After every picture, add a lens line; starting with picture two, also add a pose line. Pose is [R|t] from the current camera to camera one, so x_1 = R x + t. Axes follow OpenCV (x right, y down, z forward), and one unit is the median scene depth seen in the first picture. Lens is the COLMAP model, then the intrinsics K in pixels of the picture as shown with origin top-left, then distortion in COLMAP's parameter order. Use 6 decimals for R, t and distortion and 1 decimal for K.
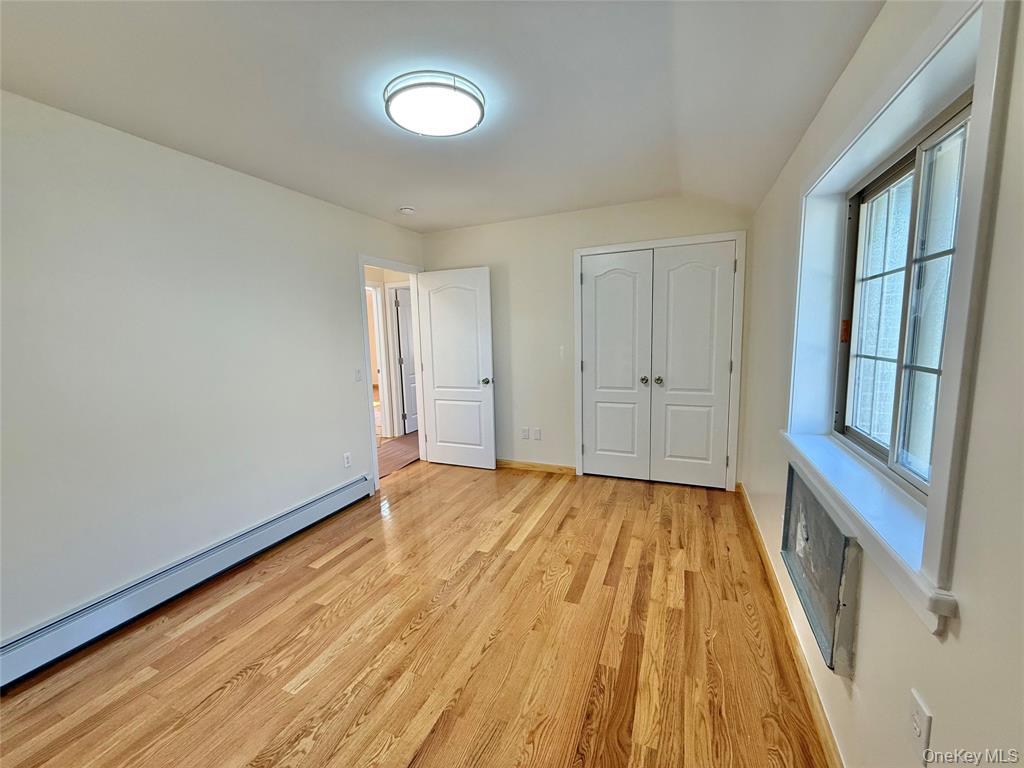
lens RADIAL K [[408.3, 0, 509.9], [0, 408.3, 384.5], [0, 0, 1]] dist [0.001000, 0.000420]
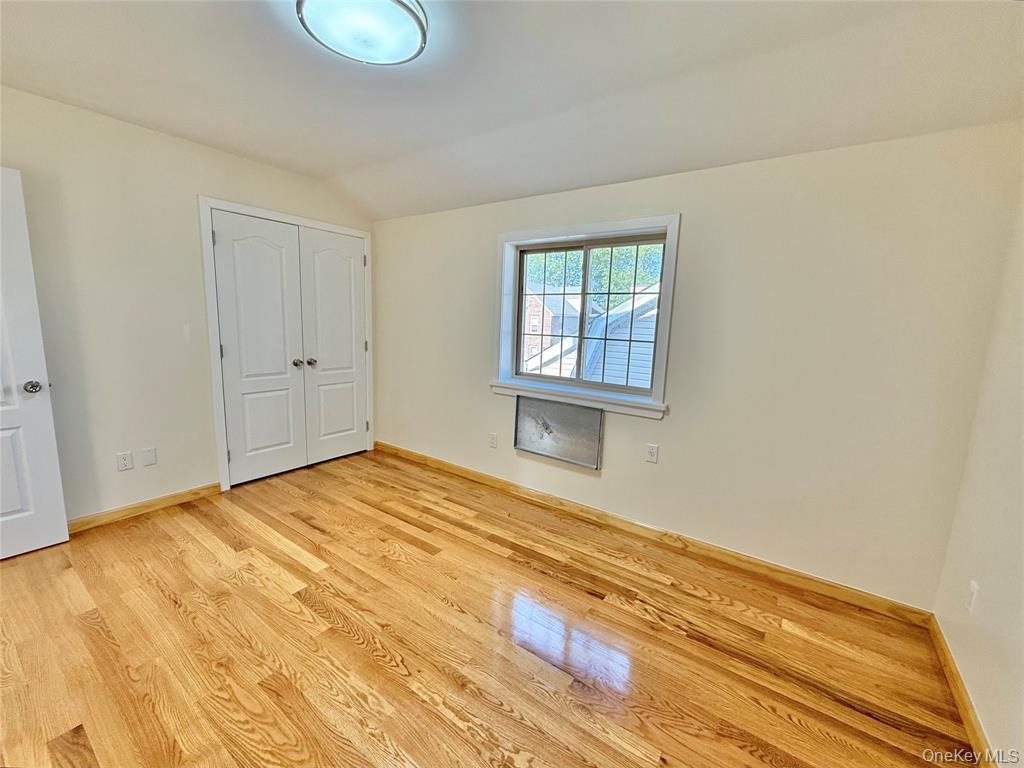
lens RADIAL K [[415.3, 0, 512.0], [0, 415.3, 384.0], [0, 0, 1]] dist [-0.001040, 0.000026]
pose [[0.218951, -0.113385, 0.969126, -0.620364], [0.080726, 0.991925, 0.097814, -0.020424], [-0.972391, 0.056817, 0.226336, 0.364097]]
